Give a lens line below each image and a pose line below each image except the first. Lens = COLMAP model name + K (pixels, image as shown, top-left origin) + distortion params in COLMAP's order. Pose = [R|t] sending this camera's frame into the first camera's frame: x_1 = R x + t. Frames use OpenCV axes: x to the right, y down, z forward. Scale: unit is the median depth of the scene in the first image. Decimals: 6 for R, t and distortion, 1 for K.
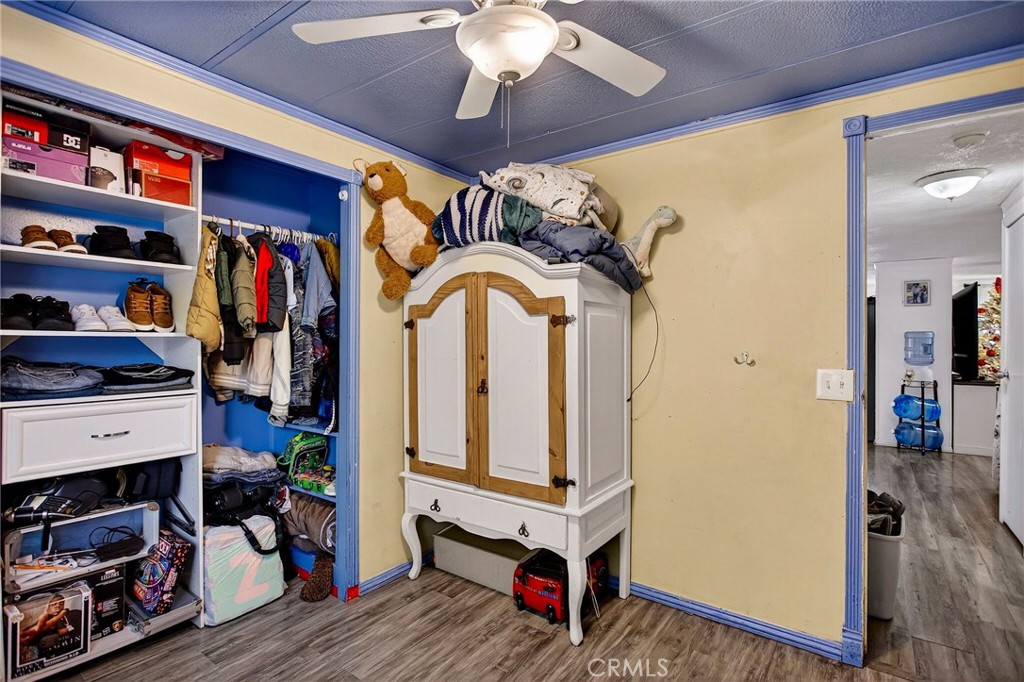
lens RADIAL K [[501.4, 0, 512.0], [0, 501.4, 341.0], [0, 0, 1]] dist [-0.003743, -0.000704]
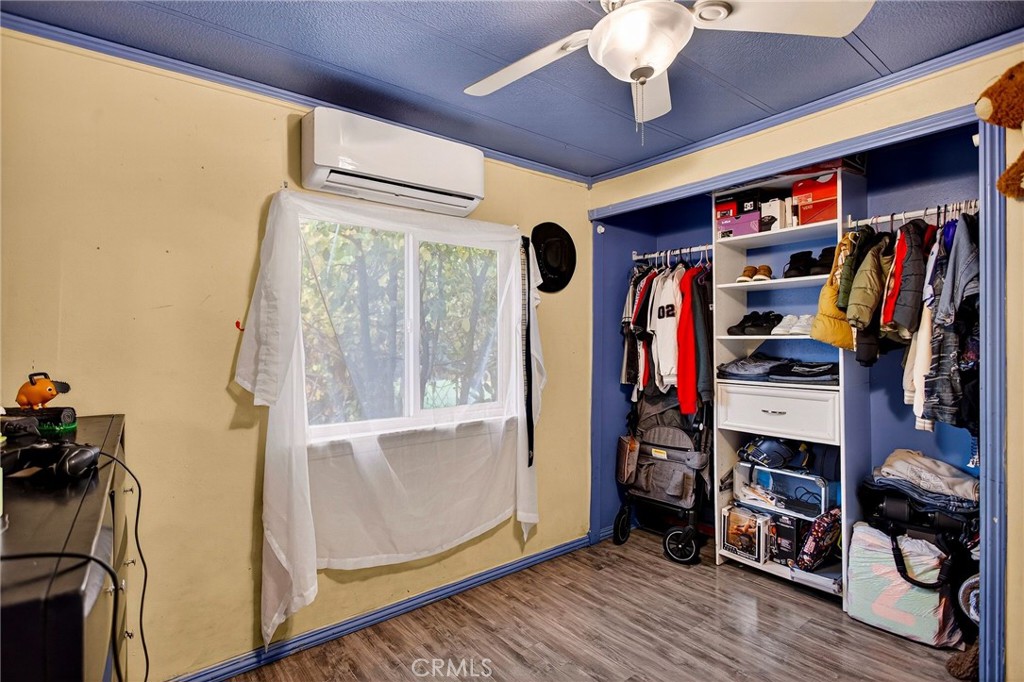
lens RADIAL K [[501.4, 0, 512.0], [0, 501.4, 341.0], [0, 0, 1]] dist [-0.003743, -0.000704]
pose [[-0.278780, -0.003135, -0.960350, 0.645980], [0.002836, 0.999988, -0.004087, -0.000018], [0.960351, -0.003863, -0.278767, 0.663938]]
